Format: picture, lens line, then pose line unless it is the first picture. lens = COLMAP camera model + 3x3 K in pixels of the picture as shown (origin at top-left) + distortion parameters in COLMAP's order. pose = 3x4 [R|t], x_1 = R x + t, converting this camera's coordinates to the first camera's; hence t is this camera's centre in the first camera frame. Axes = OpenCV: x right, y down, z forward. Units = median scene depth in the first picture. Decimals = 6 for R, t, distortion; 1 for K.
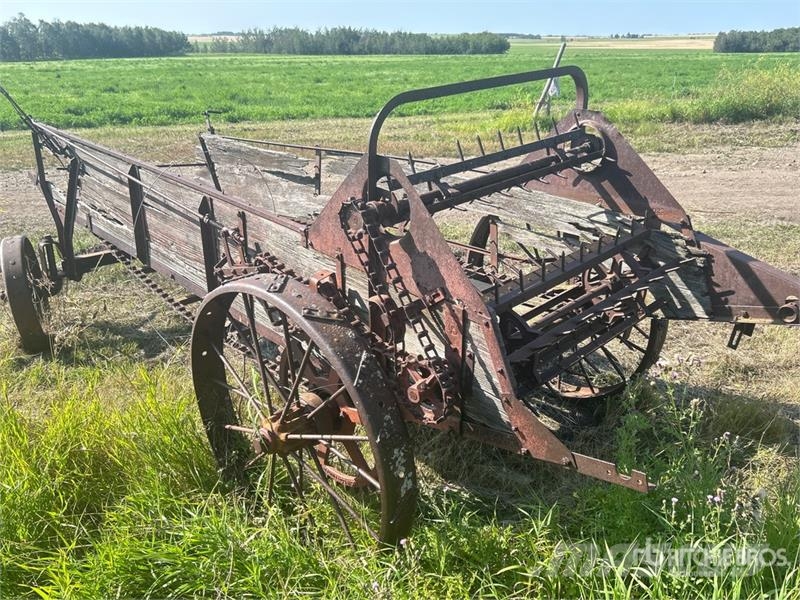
lens RADIAL K [[718.9, 0, 402.2], [0, 718.9, 304.3], [0, 0, 1]] dist [0.054126, -0.074209]
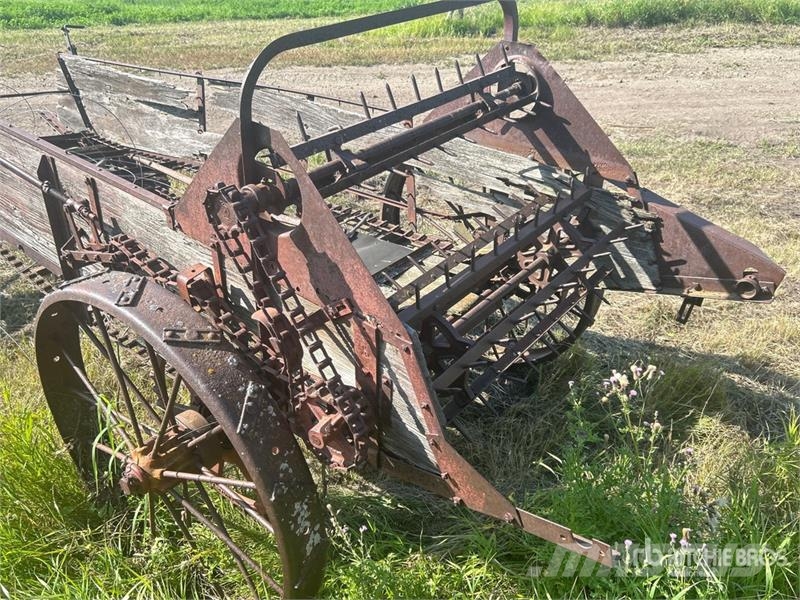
lens RADIAL K [[718.9, 0, 407.9], [0, 718.9, 296.1], [0, 0, 1]] dist [0.054126, -0.074209]
pose [[0.992088, -0.044828, 0.117265, 0.022060], [0.030803, 0.992441, 0.118791, -0.086906], [-0.121704, -0.114239, 0.985970, 0.172672]]
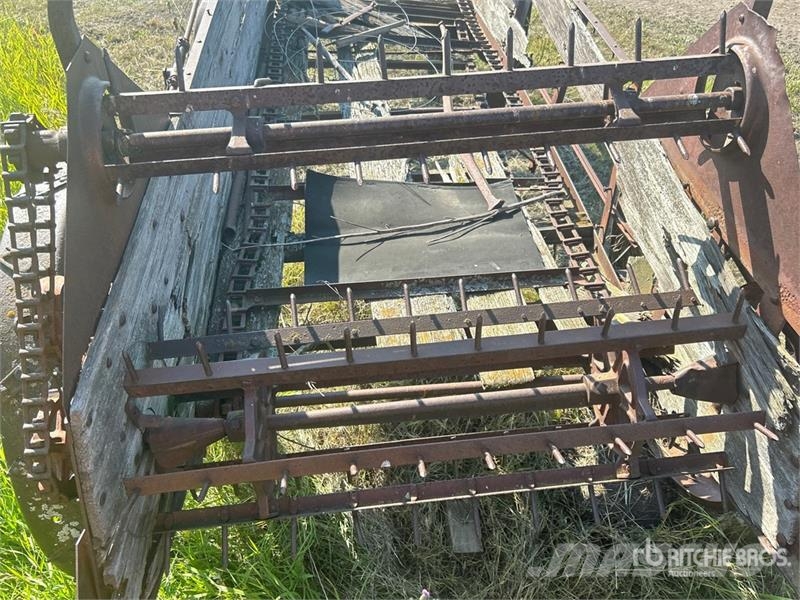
lens RADIAL K [[718.9, 0, 400.4], [0, 718.9, 302.1], [0, 0, 1]] dist [0.054126, -0.074209]
pose [[0.777615, 0.428881, -0.459757, 0.382916], [-0.255310, 0.883624, 0.392461, -0.244367], [0.574571, -0.187803, 0.796616, 0.518708]]
